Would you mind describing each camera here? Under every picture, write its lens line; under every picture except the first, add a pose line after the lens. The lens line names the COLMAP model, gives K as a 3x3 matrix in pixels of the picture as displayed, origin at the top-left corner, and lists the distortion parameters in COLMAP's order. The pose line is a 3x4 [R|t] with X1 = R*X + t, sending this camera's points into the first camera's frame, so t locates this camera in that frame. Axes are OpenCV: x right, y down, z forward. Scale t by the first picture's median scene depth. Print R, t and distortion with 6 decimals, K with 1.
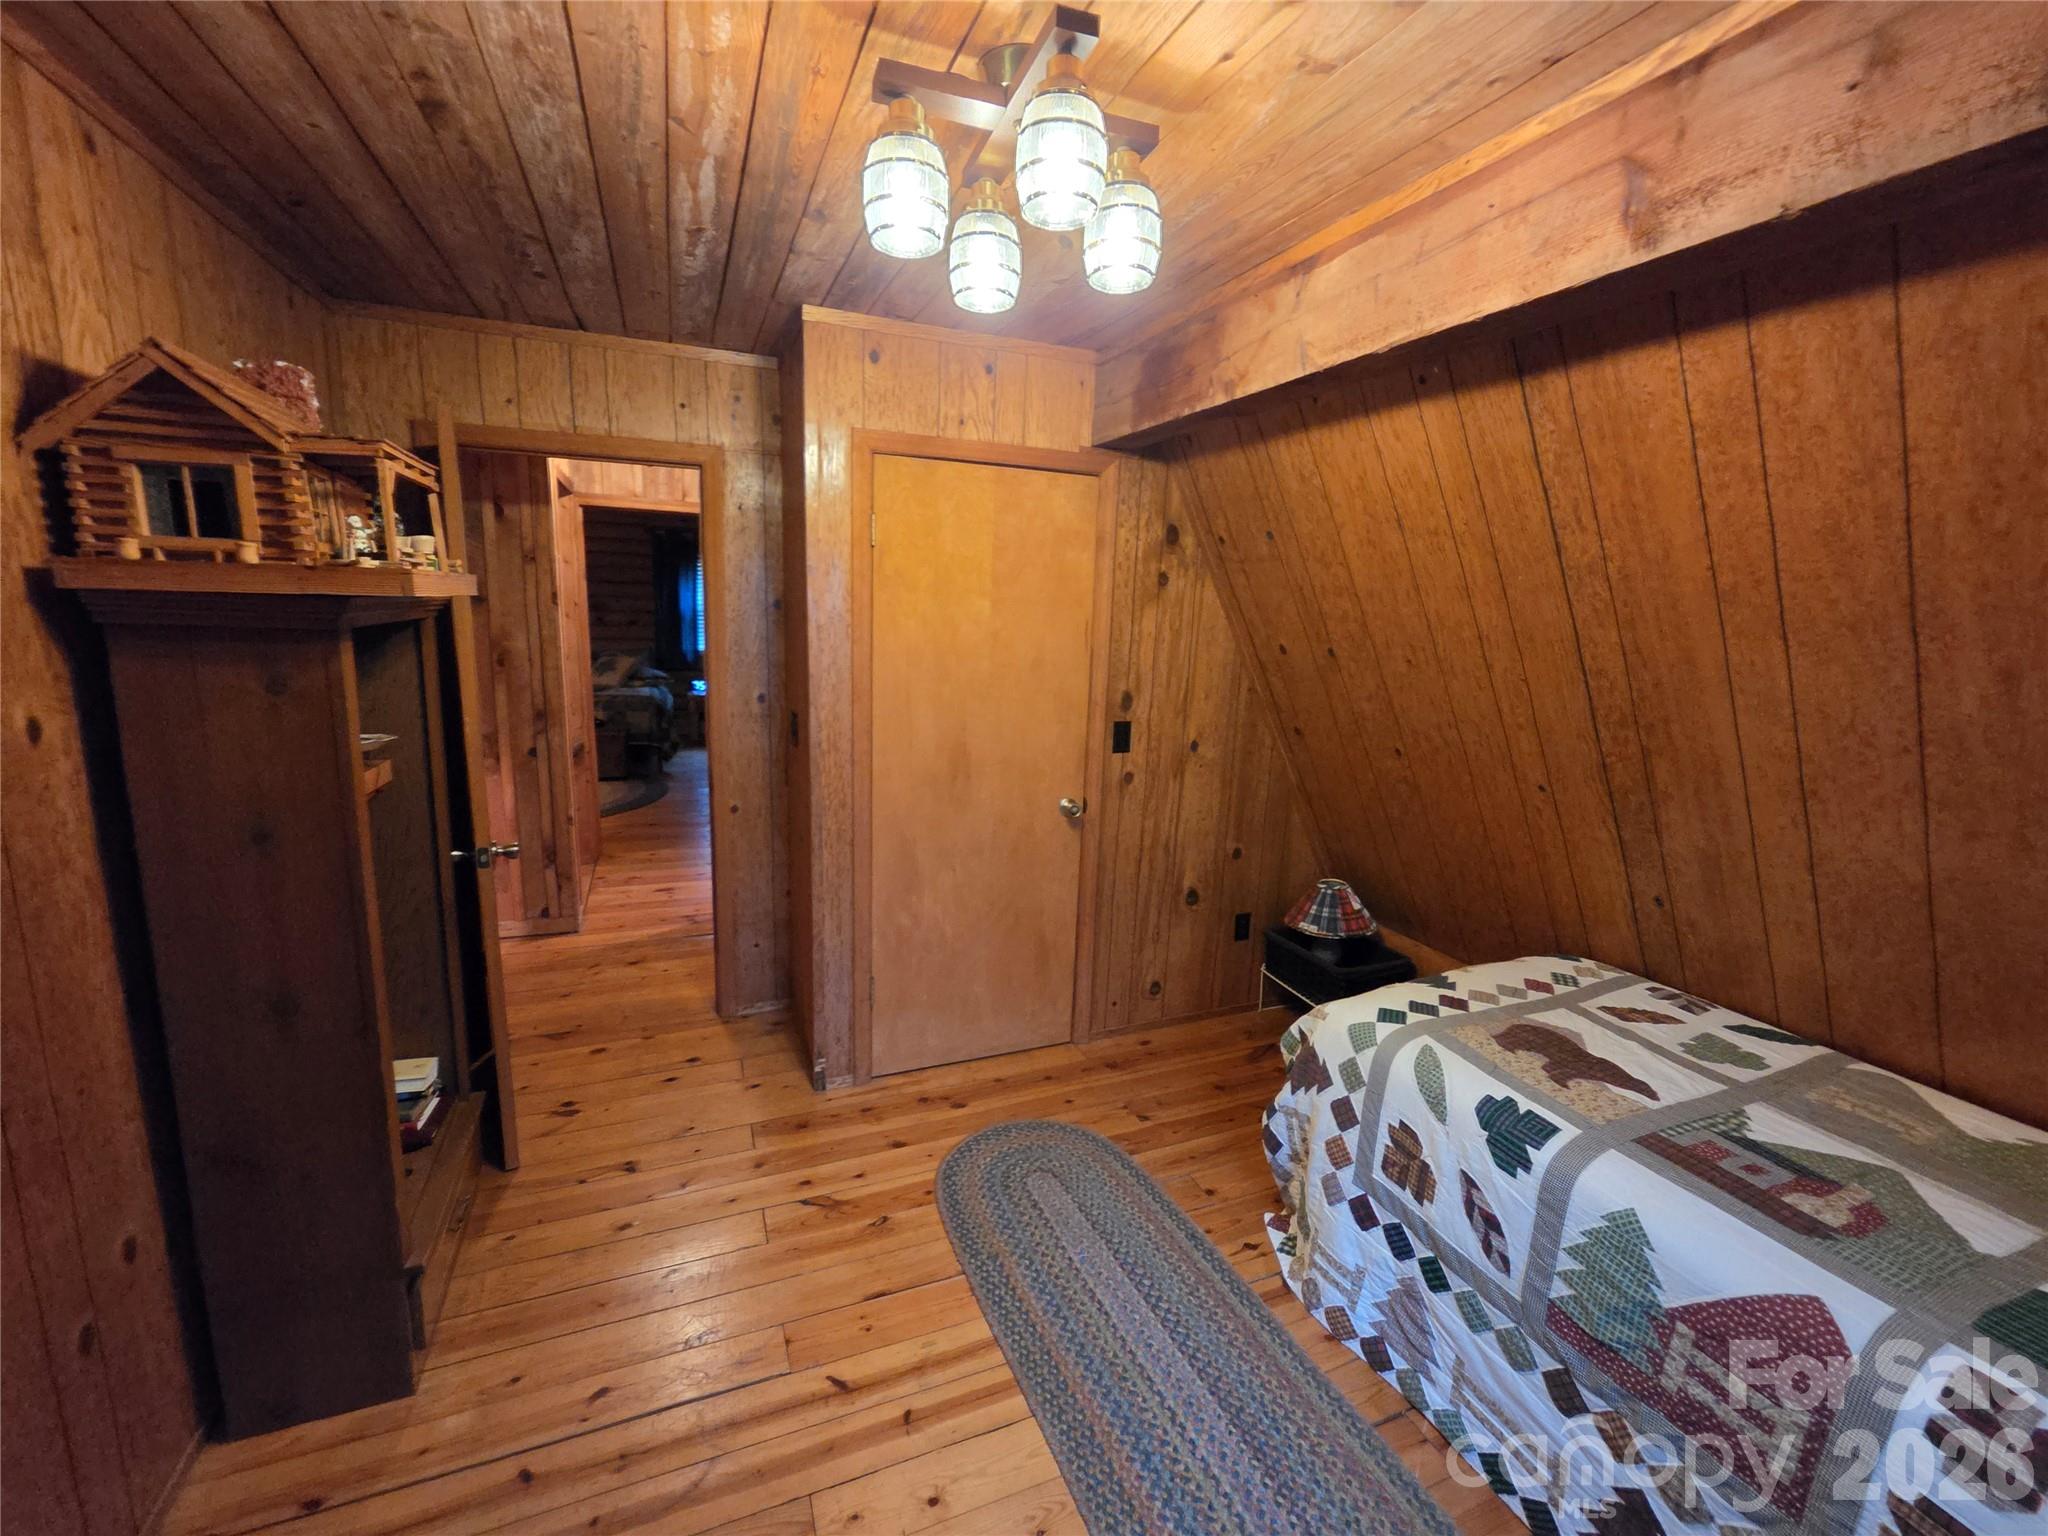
lens RADIAL K [[857.0, 0, 1031.1], [0, 857.0, 775.3], [0, 0, 1]] dist [0.000165, 0.000095]
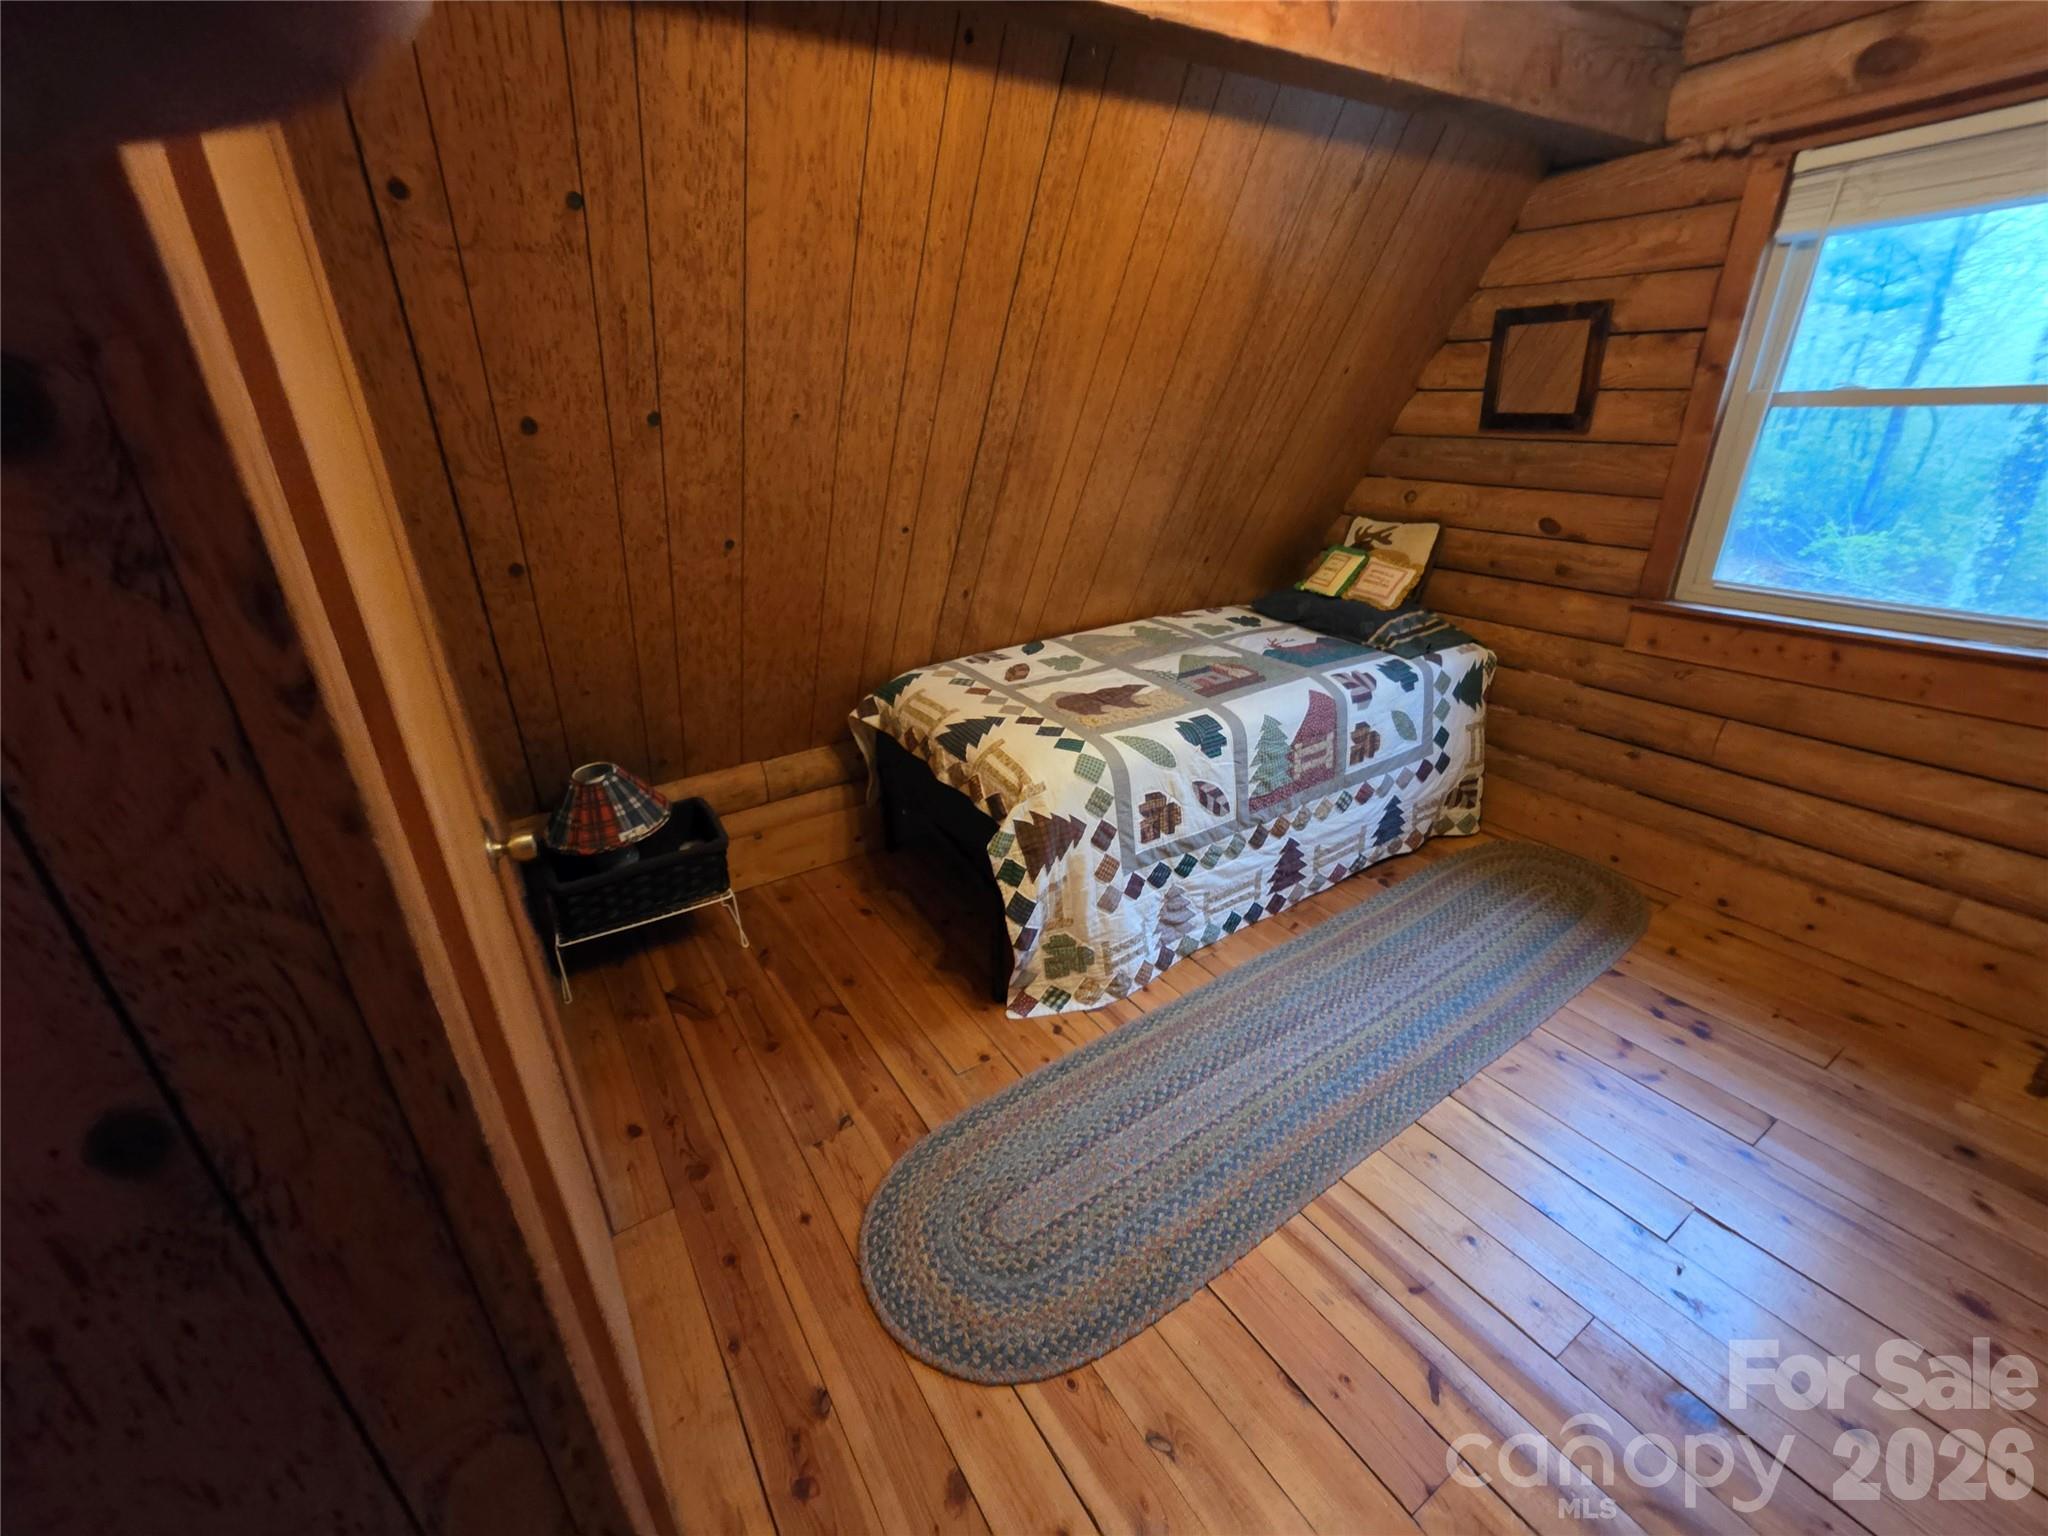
lens RADIAL K [[856.2, 0, 1022.2], [0, 856.2, 765.0], [0, 0, 1]] dist [-0.011441, 0.007049]
pose [[-0.185600, -0.426936, 0.885030, -0.607428], [0.204961, 0.864047, 0.459797, -0.235281], [-0.961012, 0.266735, -0.072861, 1.265121]]
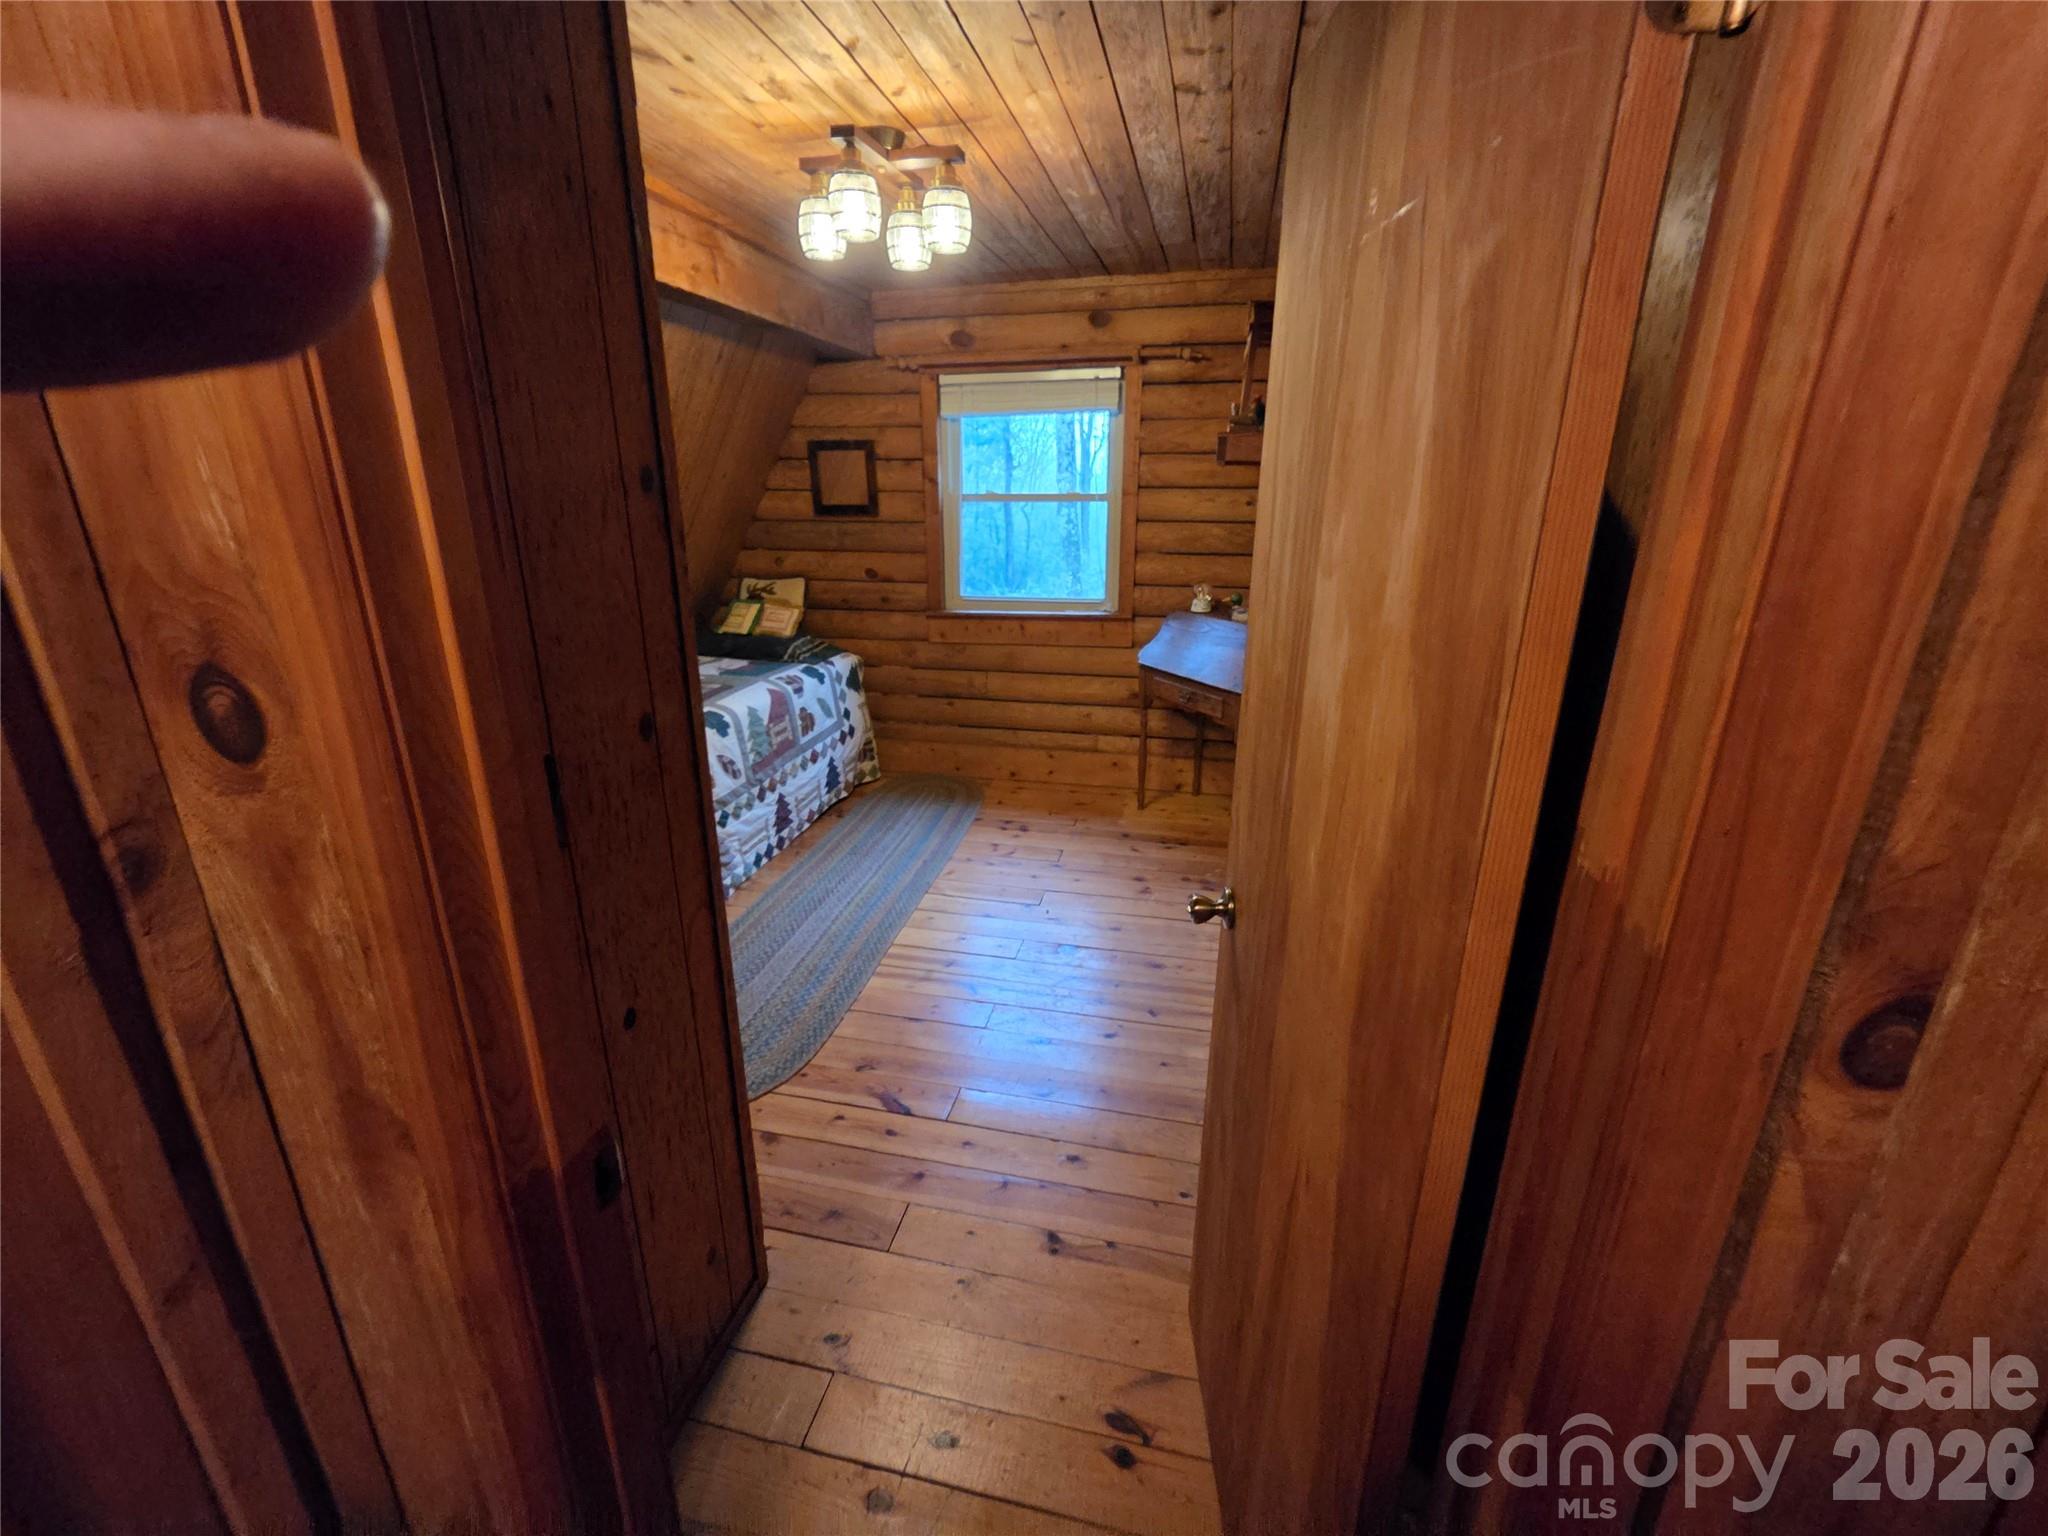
lens RADIAL K [[856.2, 0, 1022.2], [0, 856.2, 765.0], [0, 0, 1]] dist [-0.011441, 0.007049]
pose [[-0.819301, -0.218444, 0.530121, -1.012196], [0.075501, 0.875427, 0.477418, -0.362324], [-0.568371, 0.431173, -0.700745, 1.833871]]
